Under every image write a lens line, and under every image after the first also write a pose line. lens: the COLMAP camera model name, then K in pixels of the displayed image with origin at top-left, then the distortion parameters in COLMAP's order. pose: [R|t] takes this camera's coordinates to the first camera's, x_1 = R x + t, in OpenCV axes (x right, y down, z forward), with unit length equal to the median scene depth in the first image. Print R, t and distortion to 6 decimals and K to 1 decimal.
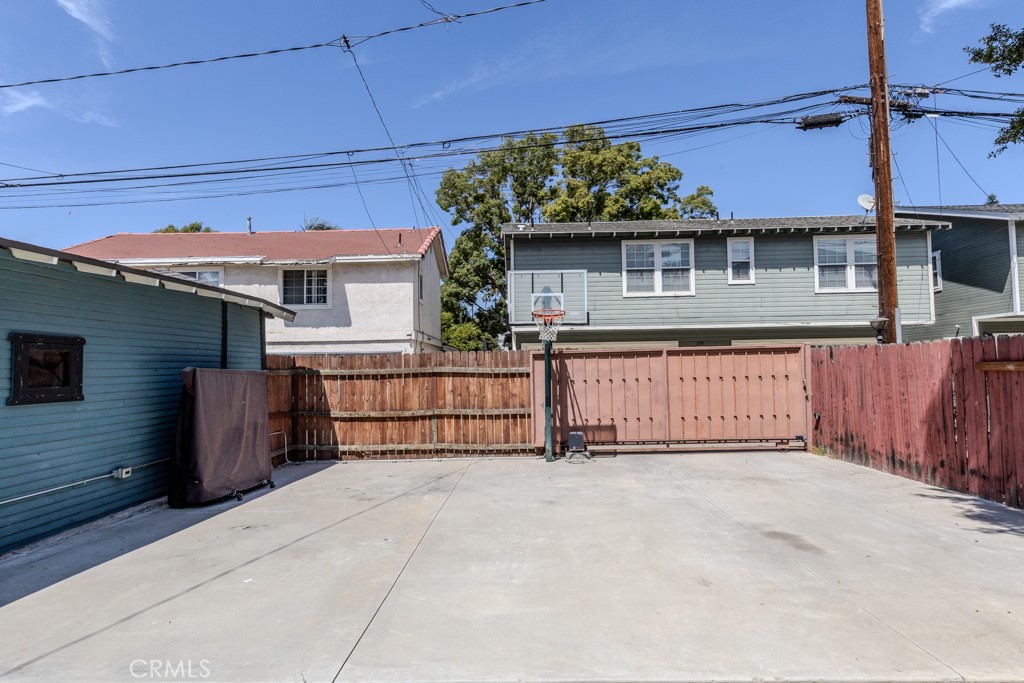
lens RADIAL K [[552.5, 0, 512.0], [0, 552.5, 341.5], [0, 0, 1]] dist [0.004179, 0.001737]
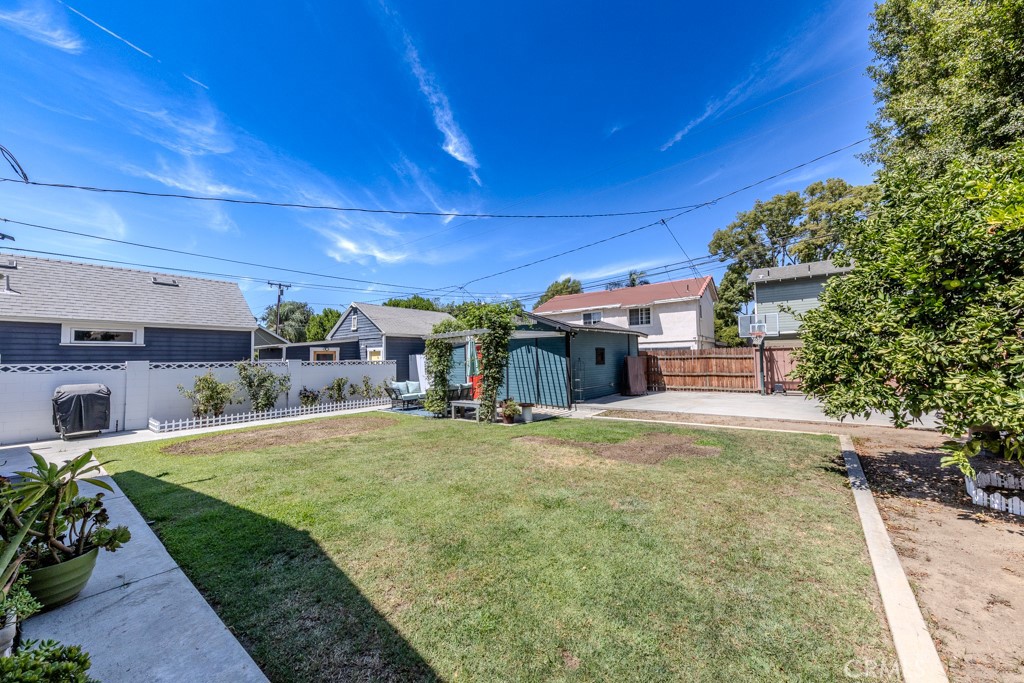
lens RADIAL K [[367.9, 0, 512.0], [0, 367.9, 341.5], [0, 0, 1]] dist [-0.000413, -0.000033]
pose [[0.799250, -0.025235, -0.600468, 0.140417], [0.033281, 0.999443, 0.002296, -0.042629], [0.600076, -0.021819, 0.799645, -0.762719]]
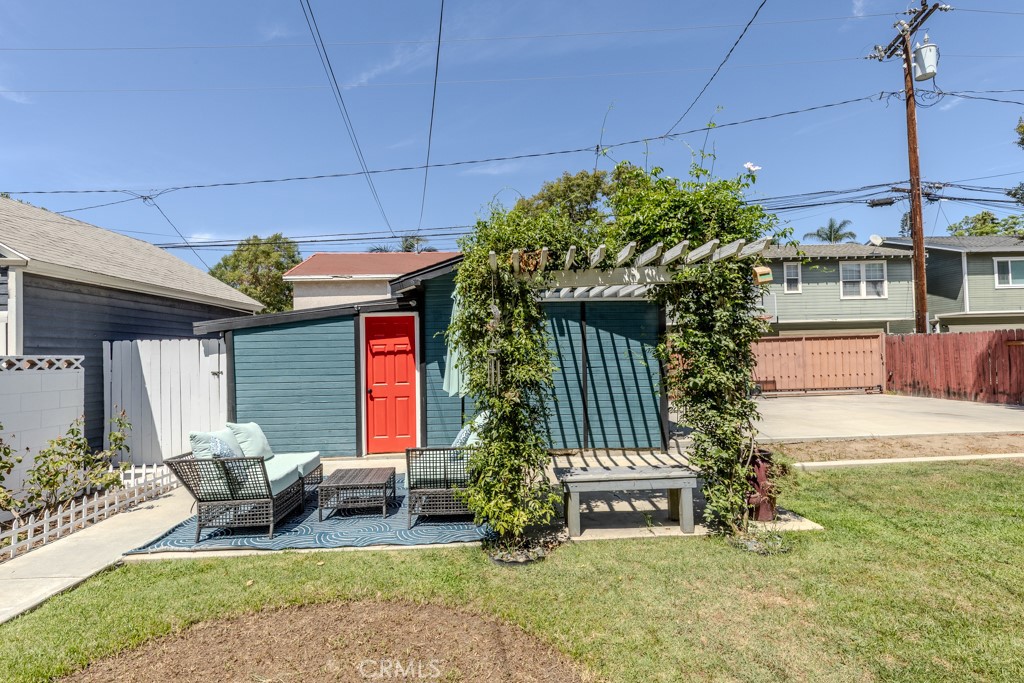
lens RADIAL K [[490.9, 0, 512.0], [0, 490.9, 341.5], [0, 0, 1]] dist [0.004609, 0.000198]
pose [[0.998115, -0.005972, 0.061081, -0.692847], [0.004831, 0.999811, 0.018823, -0.003917], [-0.061182, -0.018492, 0.997955, -0.462635]]
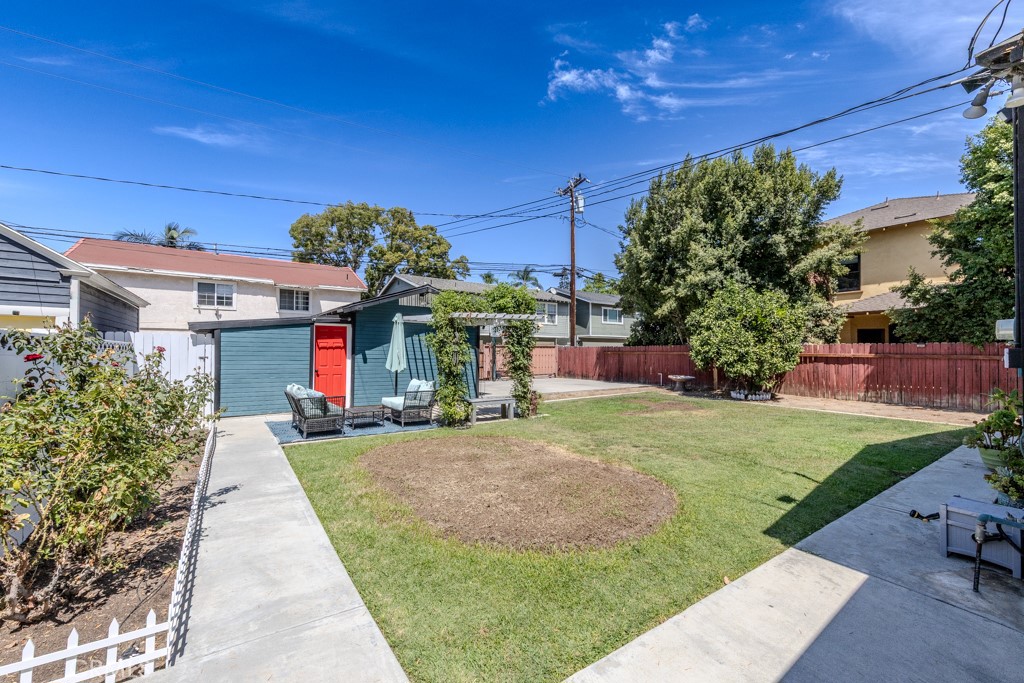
lens RADIAL K [[421.7, 0, 512.0], [0, 421.7, 341.5], [0, 0, 1]] dist [-0.000623, -0.000053]
pose [[0.810628, 0.035752, 0.584469, -1.082627], [-0.047131, 0.998880, 0.004266, -0.015443], [-0.583661, -0.031005, 0.811405, -0.830602]]
